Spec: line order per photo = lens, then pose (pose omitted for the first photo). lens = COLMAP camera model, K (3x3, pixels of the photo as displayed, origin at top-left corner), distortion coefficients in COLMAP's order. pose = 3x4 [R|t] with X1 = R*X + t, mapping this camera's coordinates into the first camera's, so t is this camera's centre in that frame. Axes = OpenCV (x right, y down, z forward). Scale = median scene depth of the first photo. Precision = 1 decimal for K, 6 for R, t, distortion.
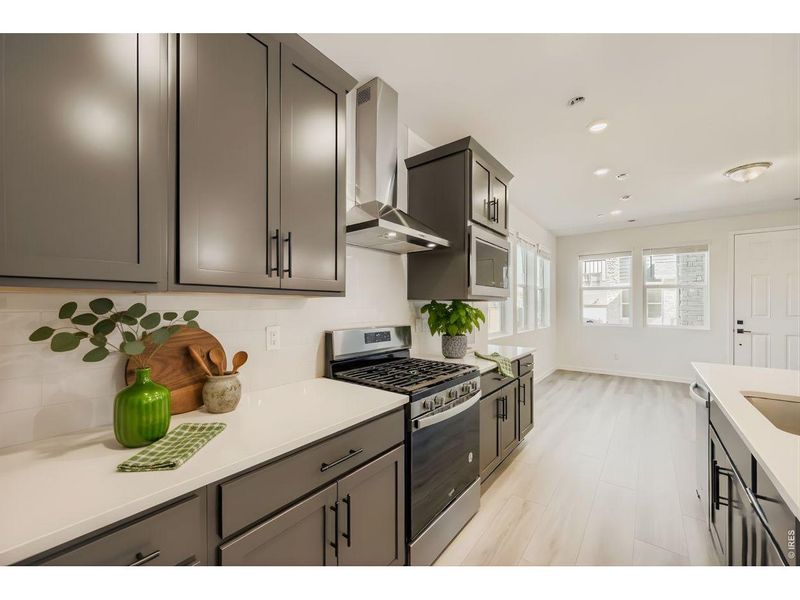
lens RADIAL K [[317.9, 0, 400.5], [0, 317.9, 303.2], [0, 0, 1]] dist [0.009650, 0.000659]
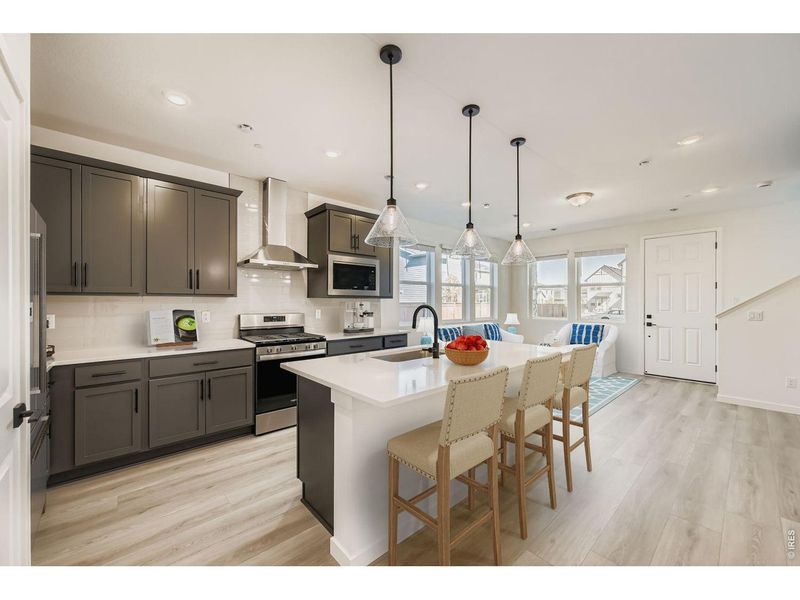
lens RADIAL K [[317.9, 0, 399.6], [0, 317.9, 300.6], [0, 0, 1]] dist [0.009650, 0.000659]
pose [[0.983025, 0.001587, -0.183465, 0.614769], [-0.000426, 0.999980, 0.006367, -0.004516], [0.183472, -0.006181, 0.983006, -0.406258]]
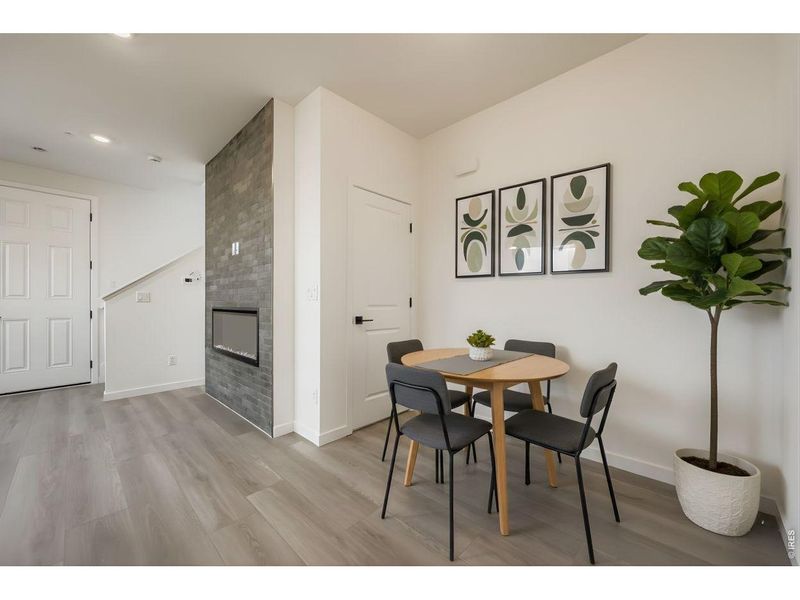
lens RADIAL K [[317.9, 0, 397.8], [0, 317.9, 299.5], [0, 0, 1]] dist [0.009650, 0.000659]
pose [[0.122064, 0.000742, 0.992522, 0.691248], [-0.006588, 0.999978, 0.000063, 0.062940], [-0.992500, -0.006547, 0.122067, -0.002461]]
